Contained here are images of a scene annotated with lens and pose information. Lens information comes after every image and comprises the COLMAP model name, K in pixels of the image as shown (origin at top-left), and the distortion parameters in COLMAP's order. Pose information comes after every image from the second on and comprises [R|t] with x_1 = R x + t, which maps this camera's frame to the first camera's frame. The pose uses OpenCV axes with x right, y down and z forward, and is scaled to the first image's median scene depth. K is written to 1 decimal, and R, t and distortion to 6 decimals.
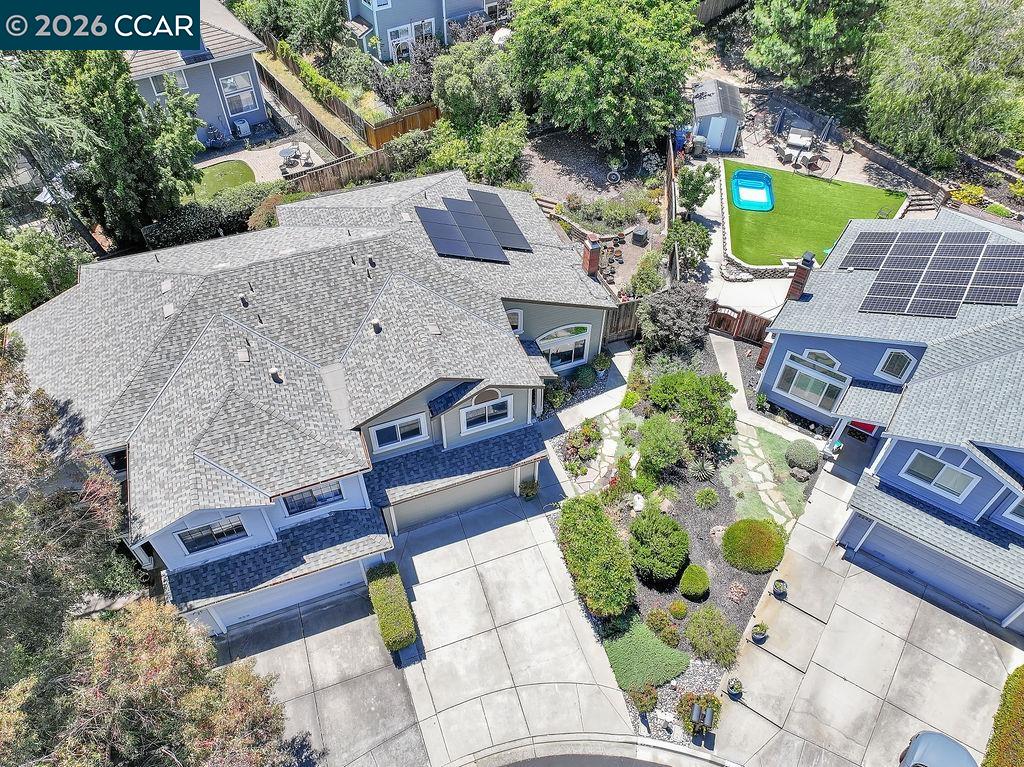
lens RADIAL K [[727.5, 0, 516.9], [0, 727.5, 384.4], [0, 0, 1]] dist [-0.008245, 0.024582]
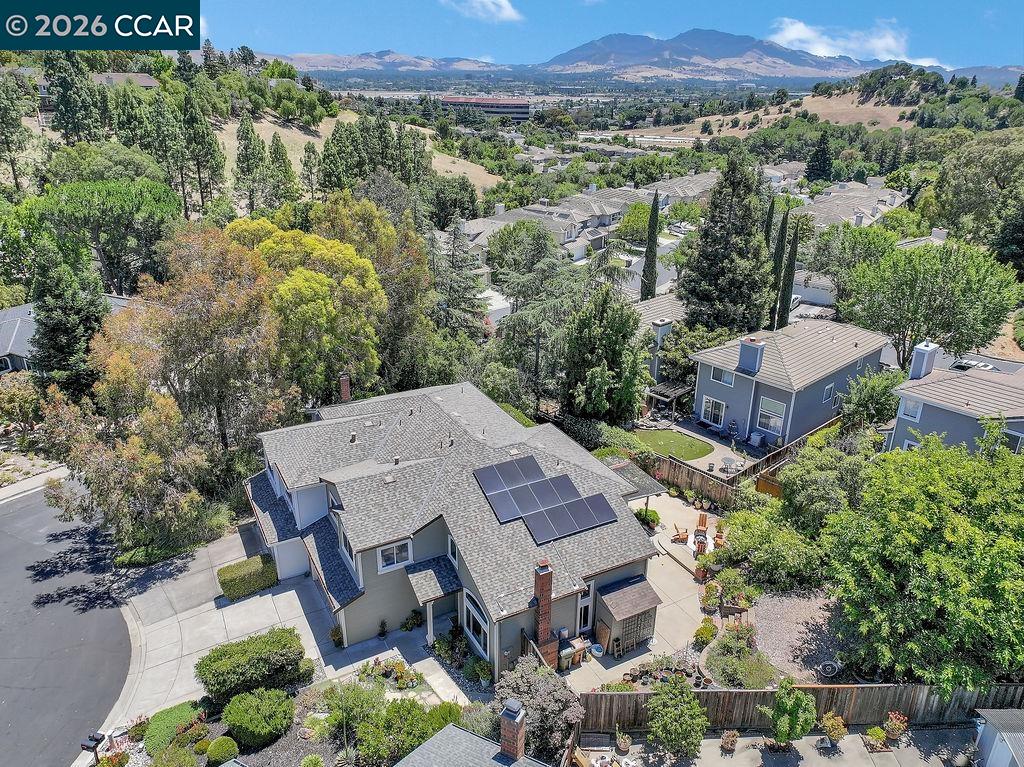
lens RADIAL K [[727.5, 0, 516.9], [0, 727.5, 384.4], [0, 0, 1]] dist [-0.008245, 0.024582]
pose [[0.129211, 0.375921, -0.917599, 0.906808], [-0.742849, 0.649673, 0.161554, -0.487384], [0.656871, 0.660763, 0.363197, 0.450695]]
